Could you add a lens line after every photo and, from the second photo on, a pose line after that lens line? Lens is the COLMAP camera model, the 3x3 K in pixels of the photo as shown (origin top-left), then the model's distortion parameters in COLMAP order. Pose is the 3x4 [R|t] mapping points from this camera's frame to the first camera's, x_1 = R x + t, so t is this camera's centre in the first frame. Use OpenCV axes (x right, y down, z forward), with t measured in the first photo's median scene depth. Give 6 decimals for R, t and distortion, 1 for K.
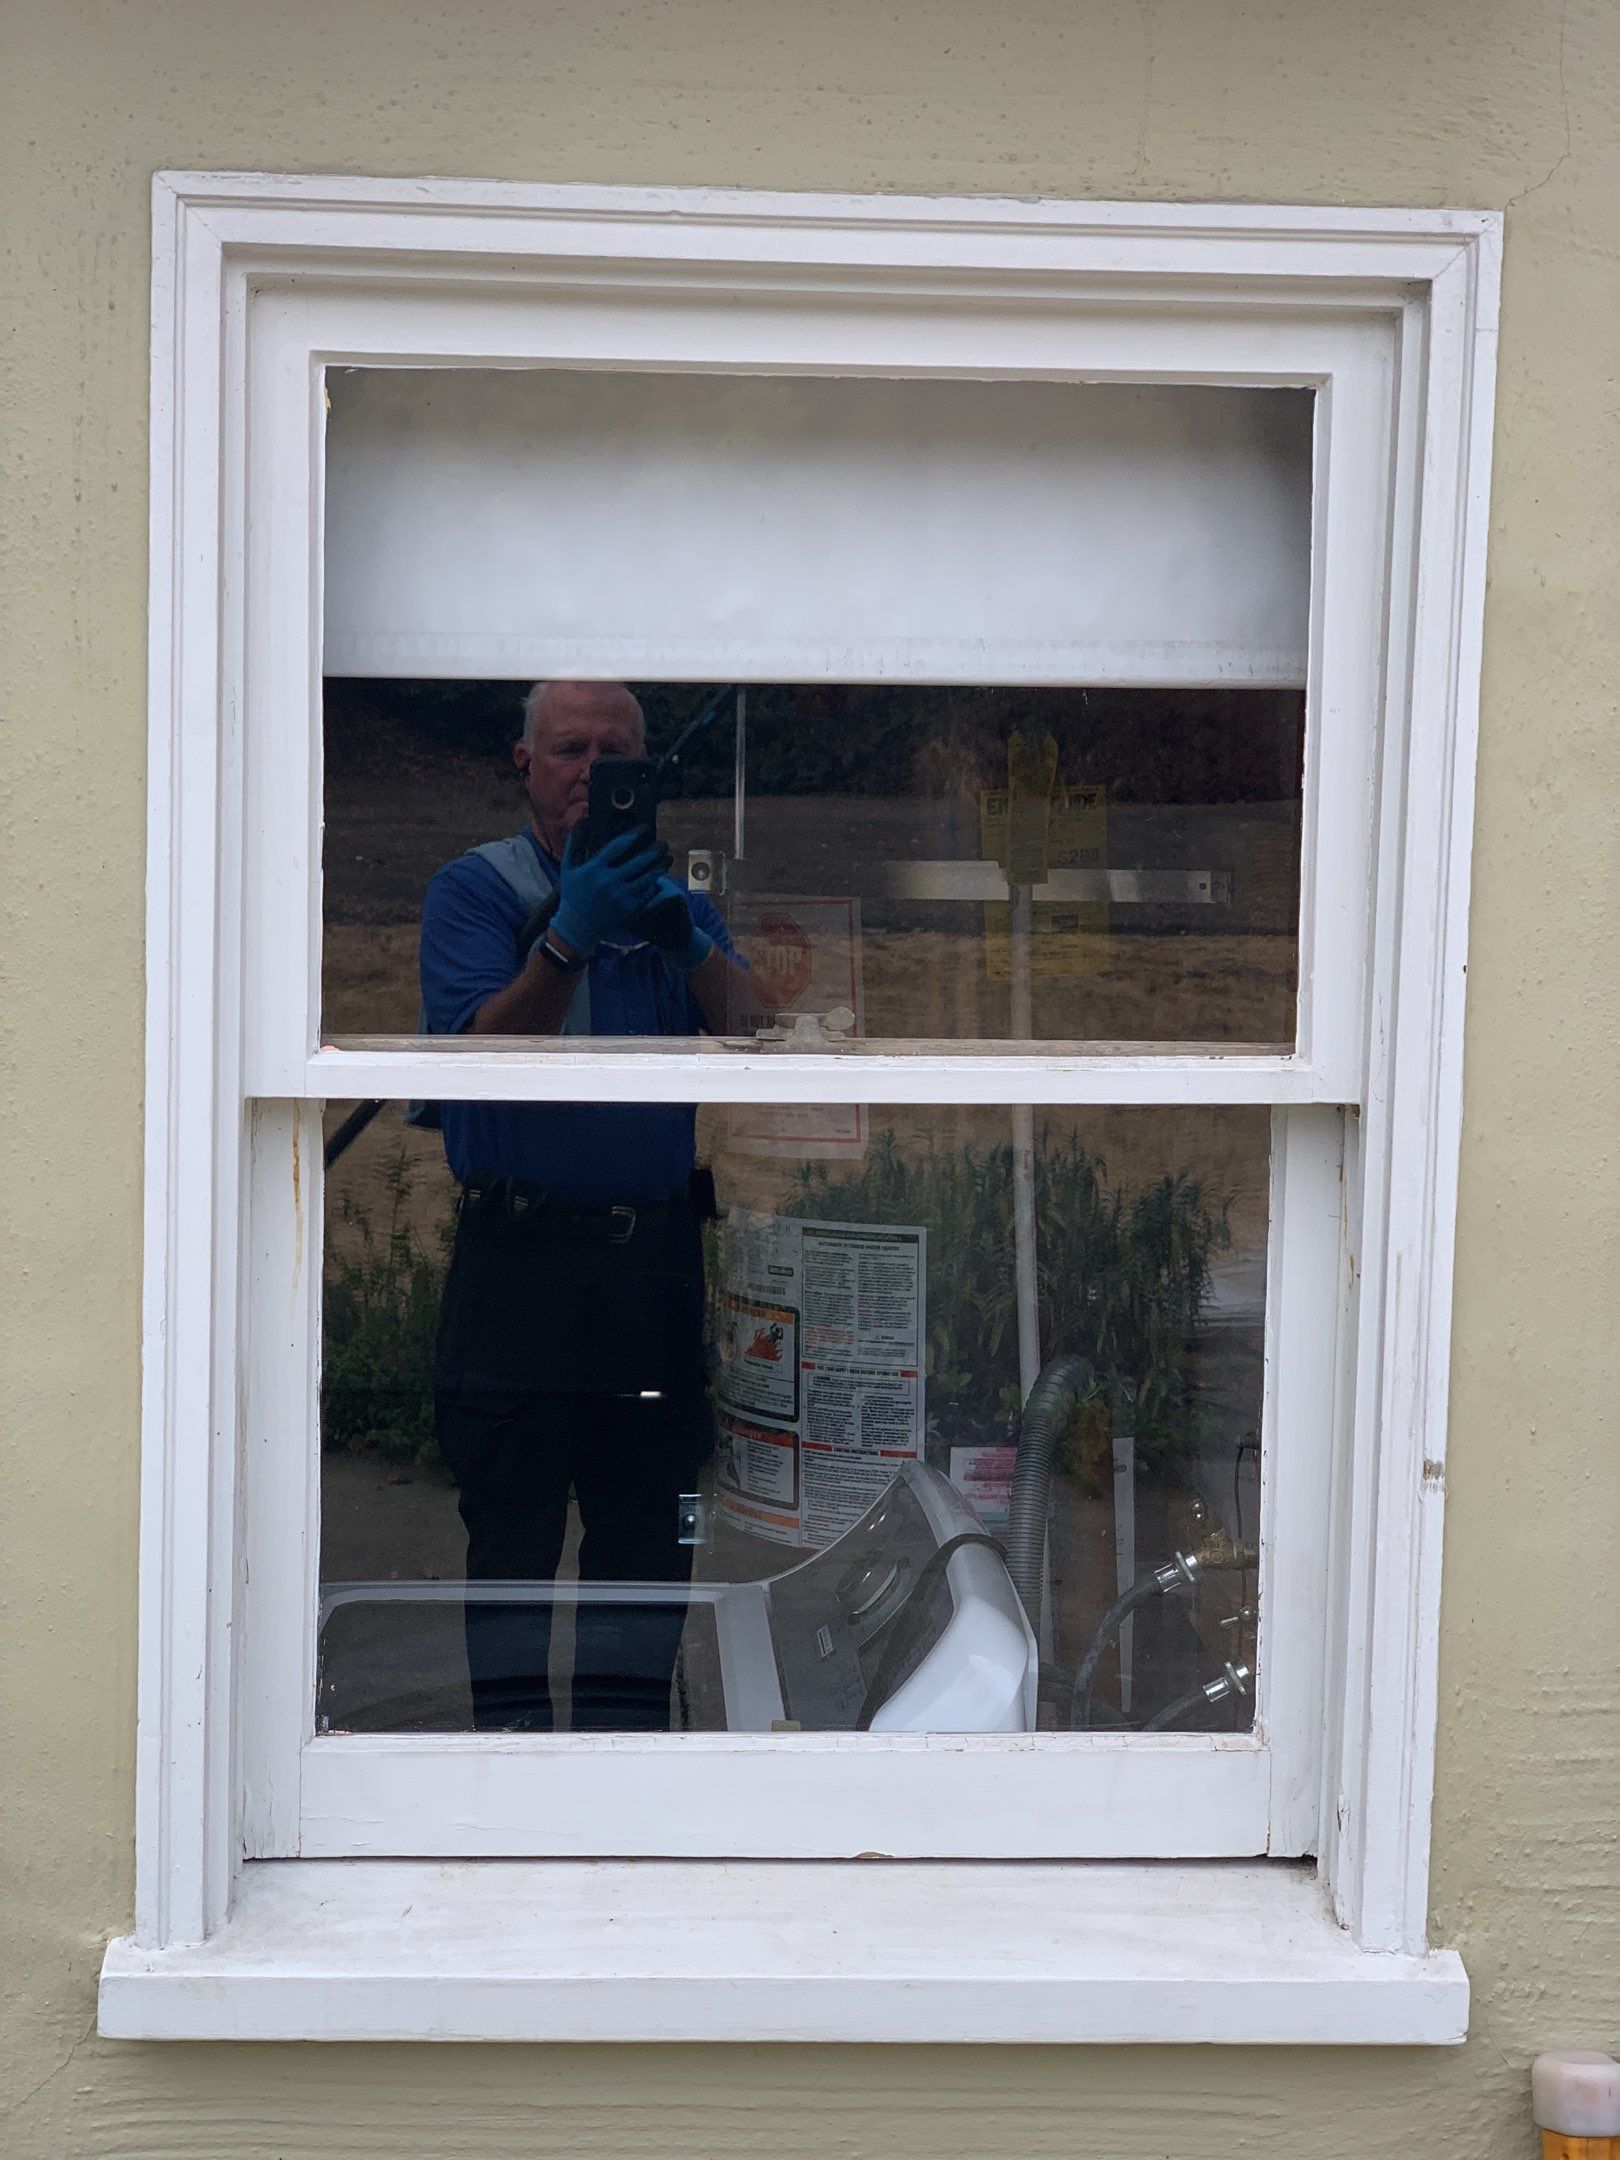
lens RADIAL K [[3647.9, 0, 810.0], [0, 3647.9, 1080.0], [0, 0, 1]] dist [-0.033189, -0.100410]
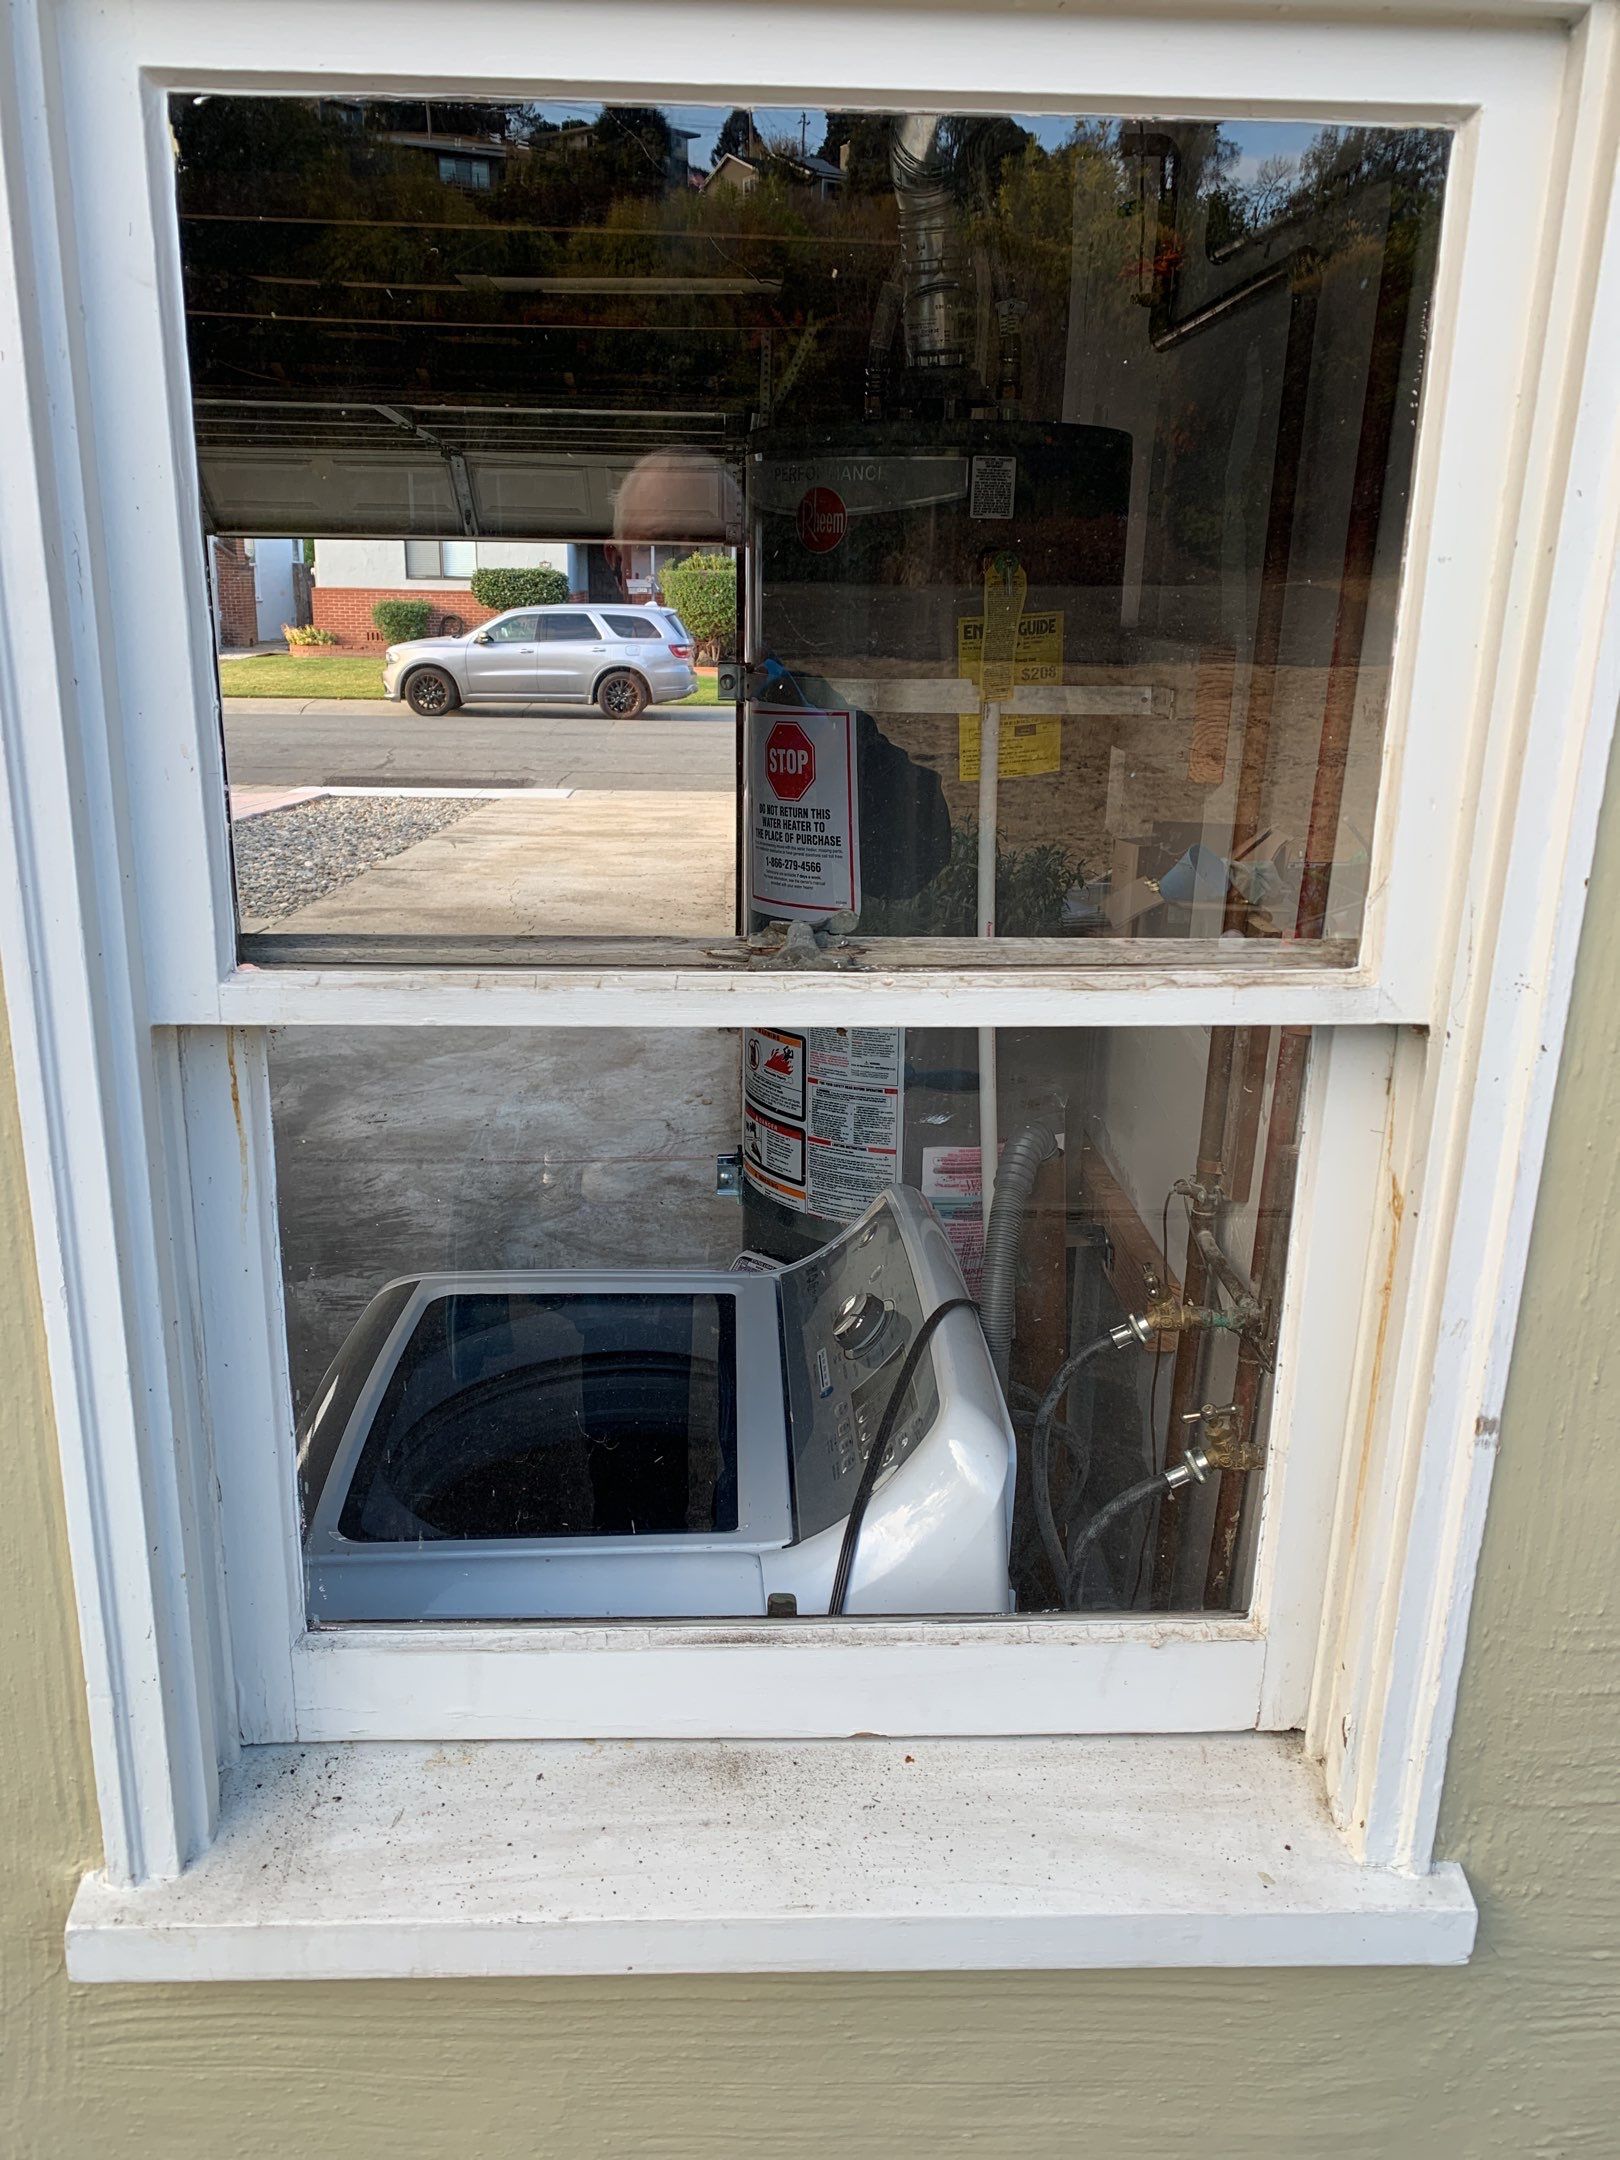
lens RADIAL K [[1724.1, 0, 803.1], [0, 1724.1, 1080.1], [0, 0, 1]] dist [-0.000431, -0.007605]
pose [[0.999927, 0.002181, -0.011899, 0.004847], [0.000287, 0.979060, 0.203572, -0.063828], [0.012094, -0.203561, 0.978988, 0.579264]]
